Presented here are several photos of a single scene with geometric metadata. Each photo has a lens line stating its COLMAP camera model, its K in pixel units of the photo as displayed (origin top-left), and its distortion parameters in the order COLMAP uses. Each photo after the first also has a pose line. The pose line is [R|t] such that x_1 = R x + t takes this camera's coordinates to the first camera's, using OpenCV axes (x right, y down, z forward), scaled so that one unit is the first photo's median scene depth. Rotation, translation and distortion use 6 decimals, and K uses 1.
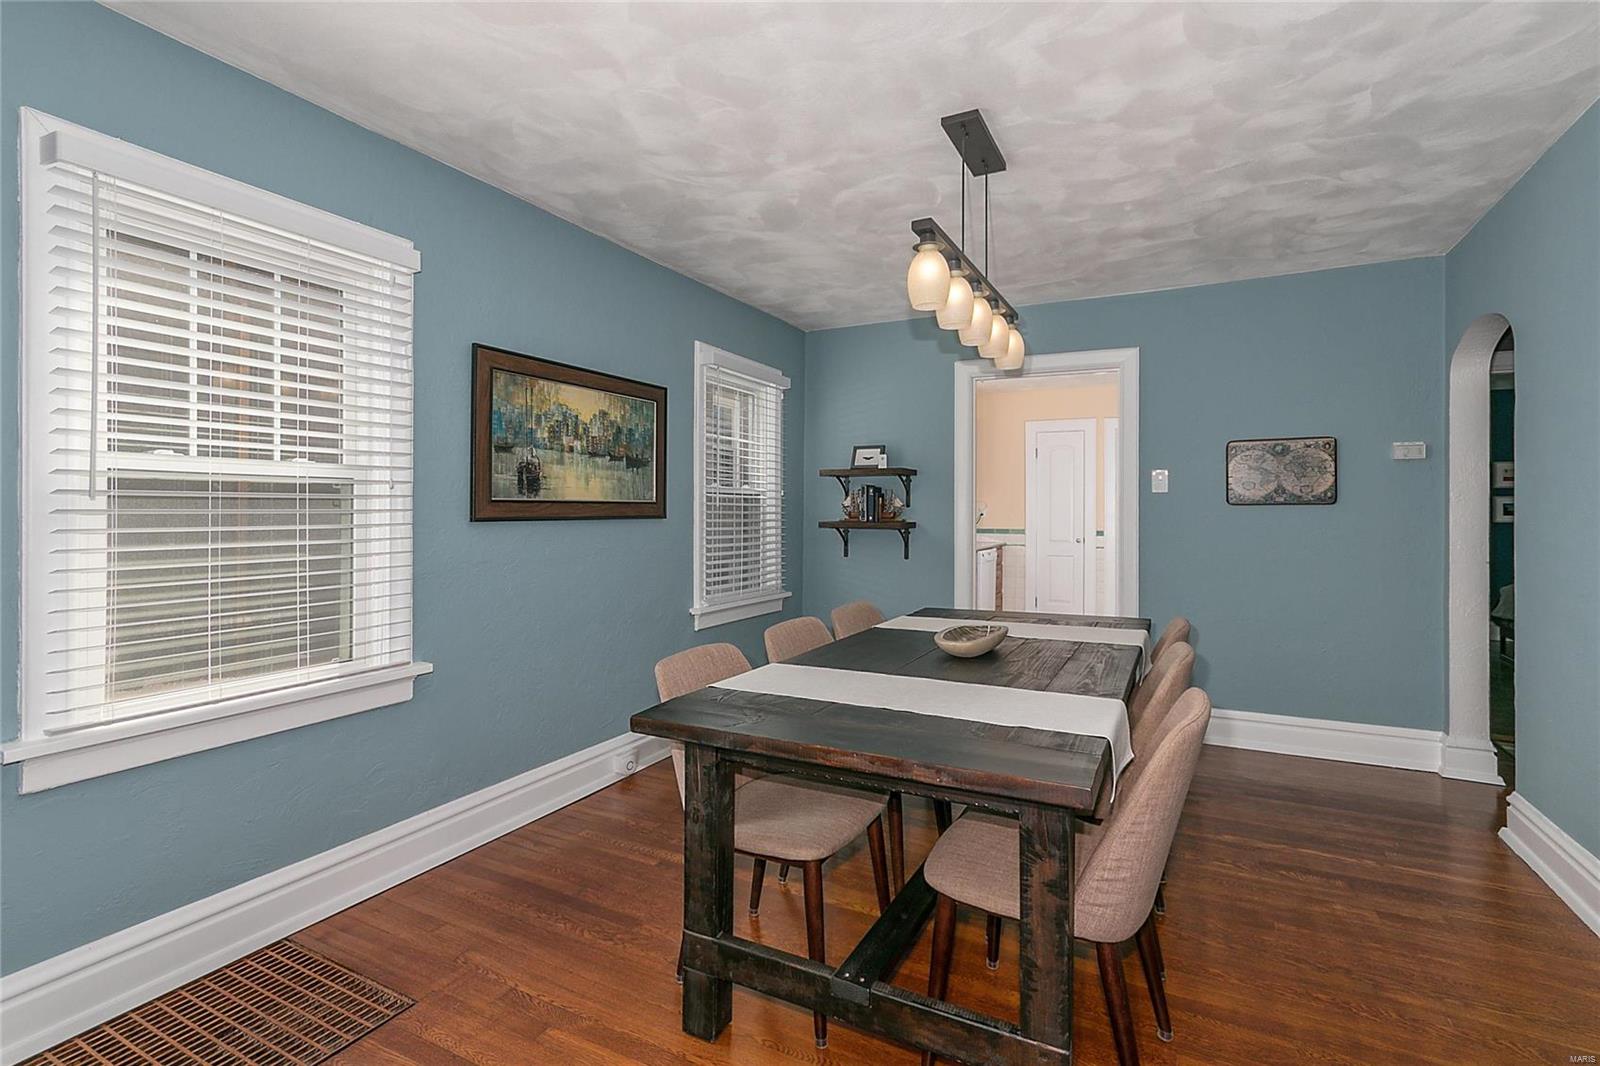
lens RADIAL K [[753.7, 0, 788.9], [0, 753.7, 508.7], [0, 0, 1]] dist [-0.001551, -0.000099]
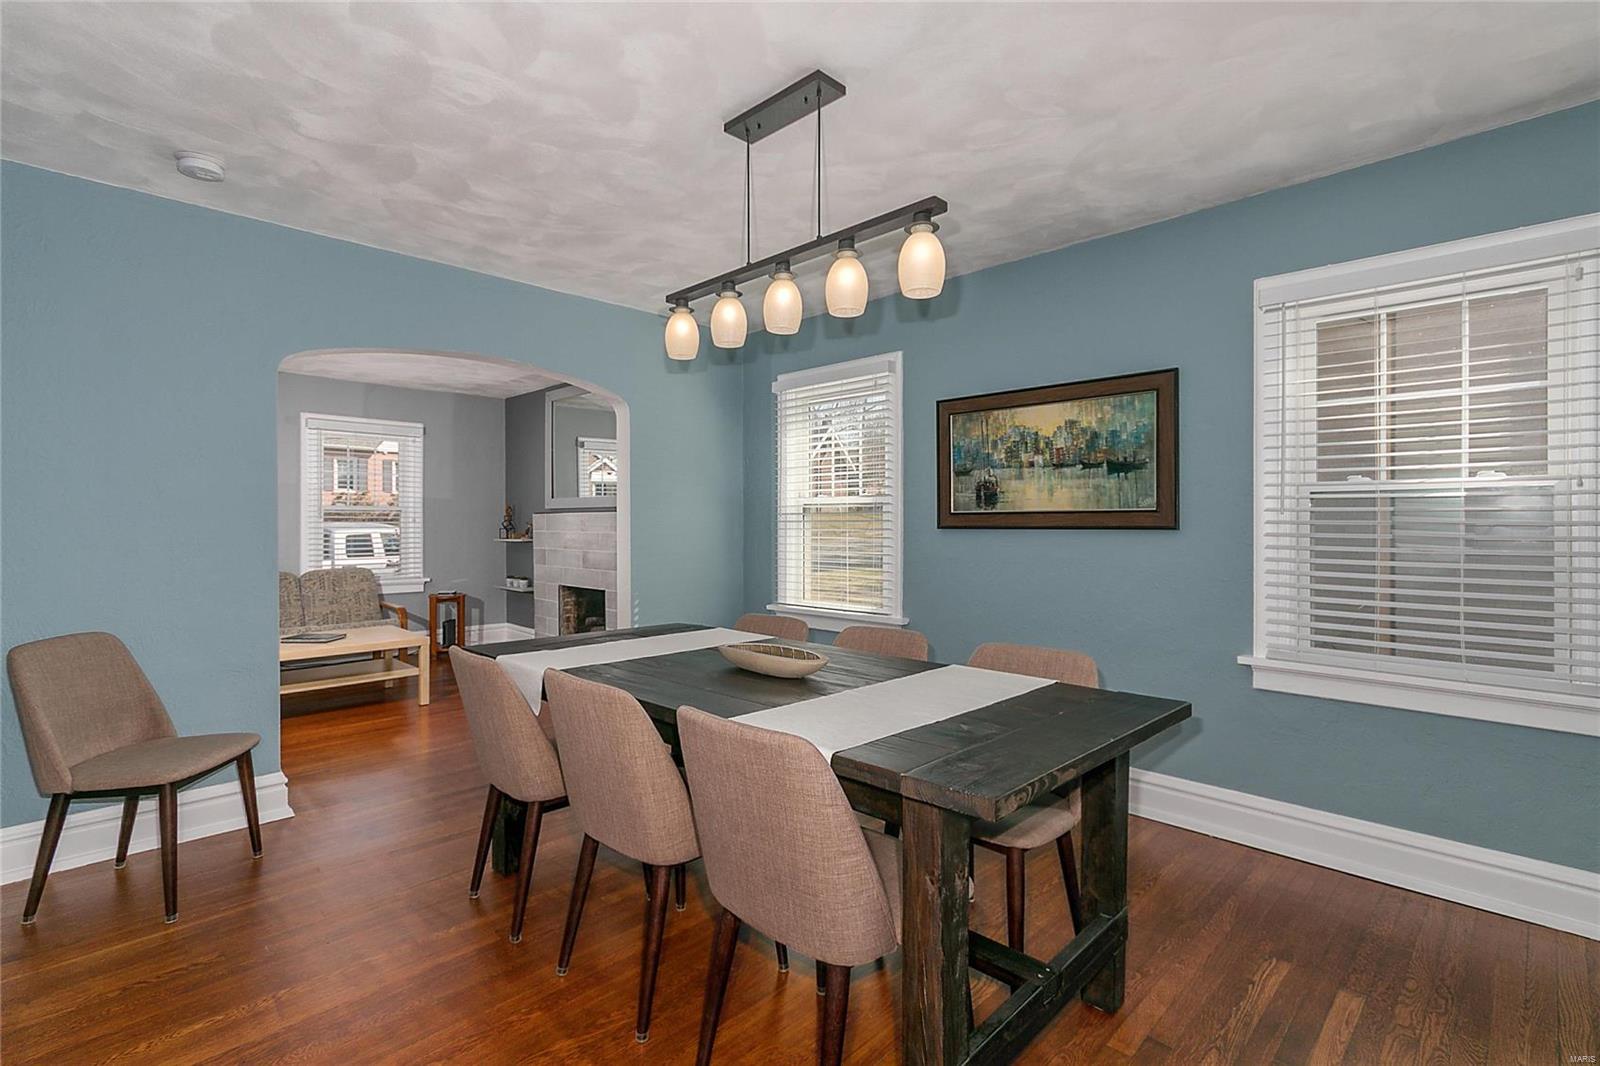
lens RADIAL K [[745.5, 0, 808.5], [0, 745.5, 531.0], [0, 0, 1]] dist [-0.002784, -0.000594]
pose [[-0.282748, 0.009699, -0.959145, 0.892909], [0.001914, 0.999953, 0.009547, 0.007122], [0.959192, 0.000863, -0.282753, 1.061419]]
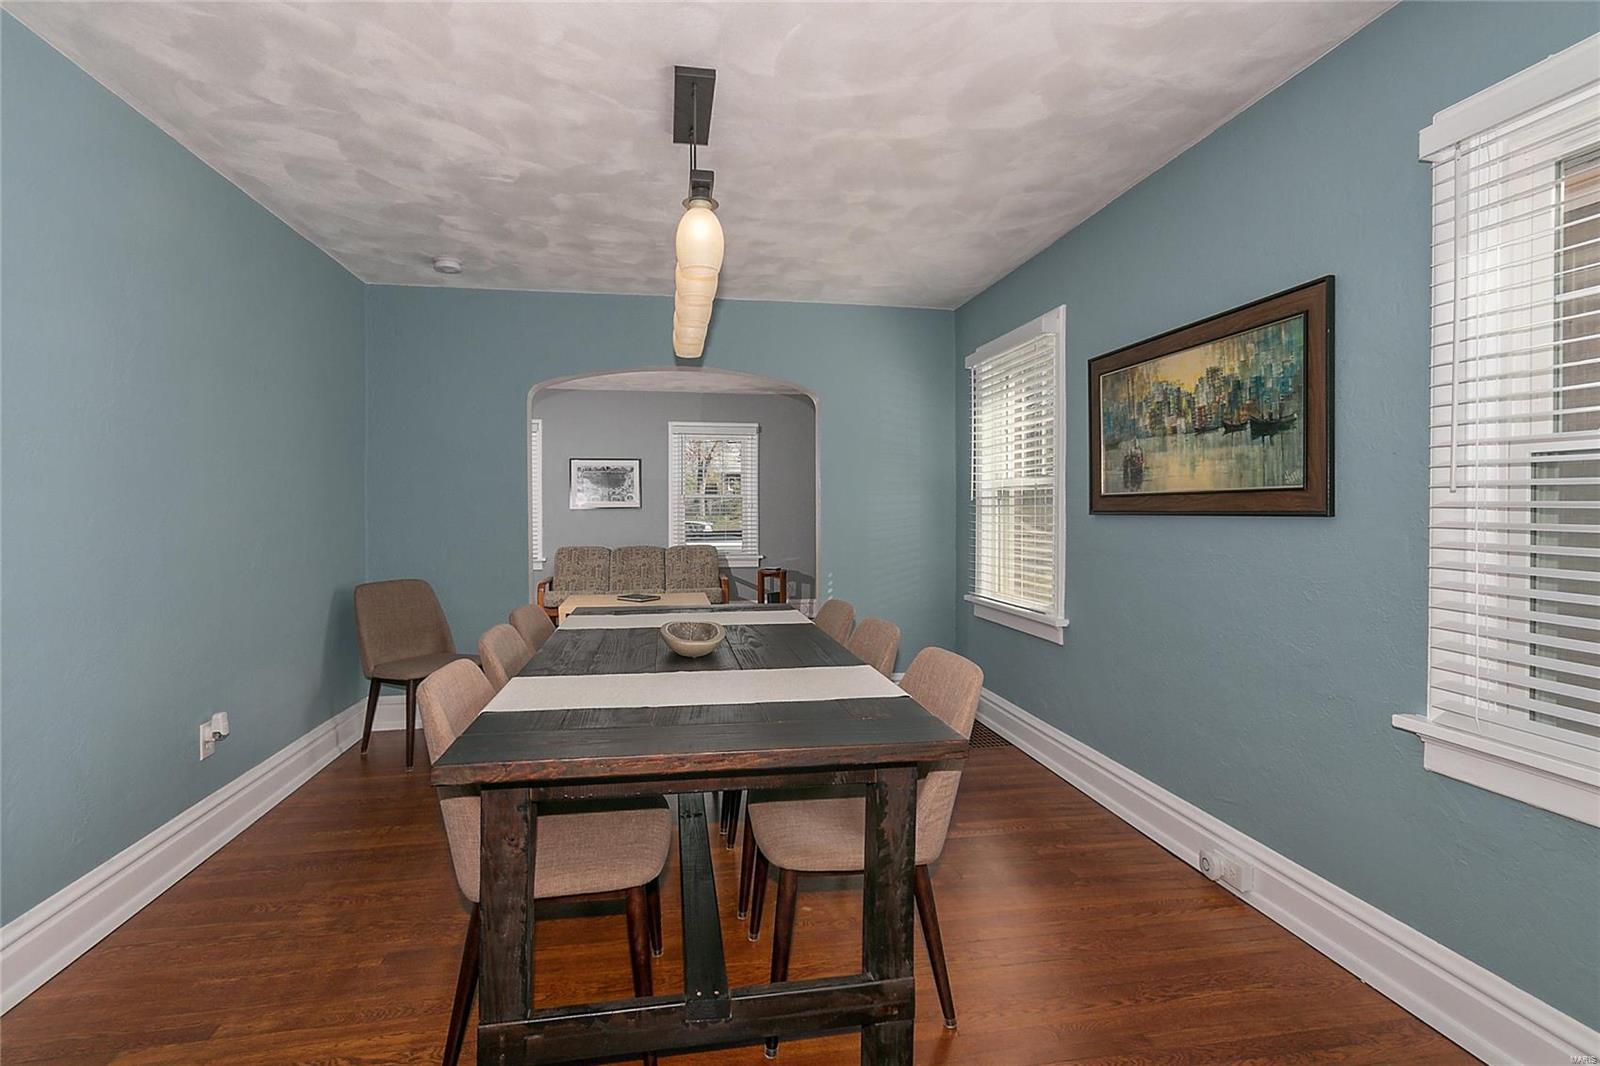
lens RADIAL K [[749.9, 0, 792.8], [0, 749.9, 524.9], [0, 0, 1]] dist [-0.000766, 0.001679]
pose [[-0.790535, 0.014091, -0.612255, 0.593475], [0.002639, 0.999804, 0.019603, 0.008922], [0.612411, 0.013881, -0.790418, 1.492393]]
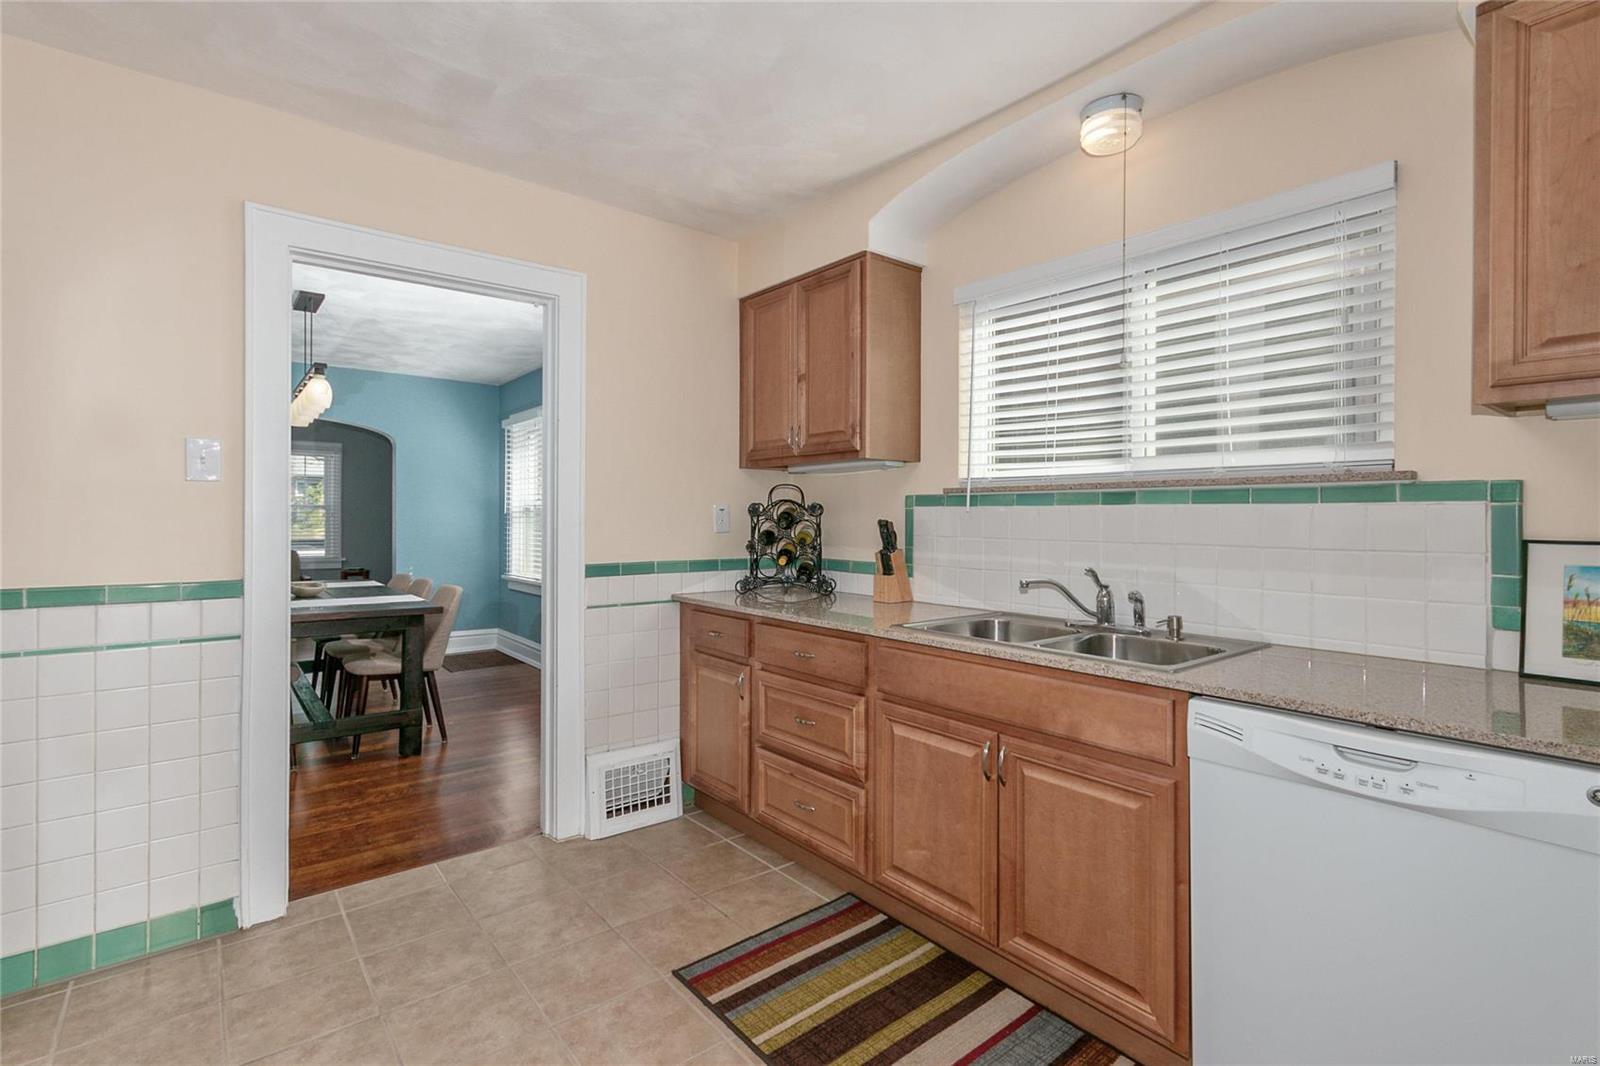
lens RADIAL K [[753.7, 0, 788.9], [0, 753.7, 508.7], [0, 0, 1]] dist [-0.001551, -0.000099]
pose [[-0.405690, -0.006983, -0.913984, 1.147636], [0.005994, 0.999929, -0.010301, 0.002745], [0.913991, -0.009657, -0.405619, 2.249681]]
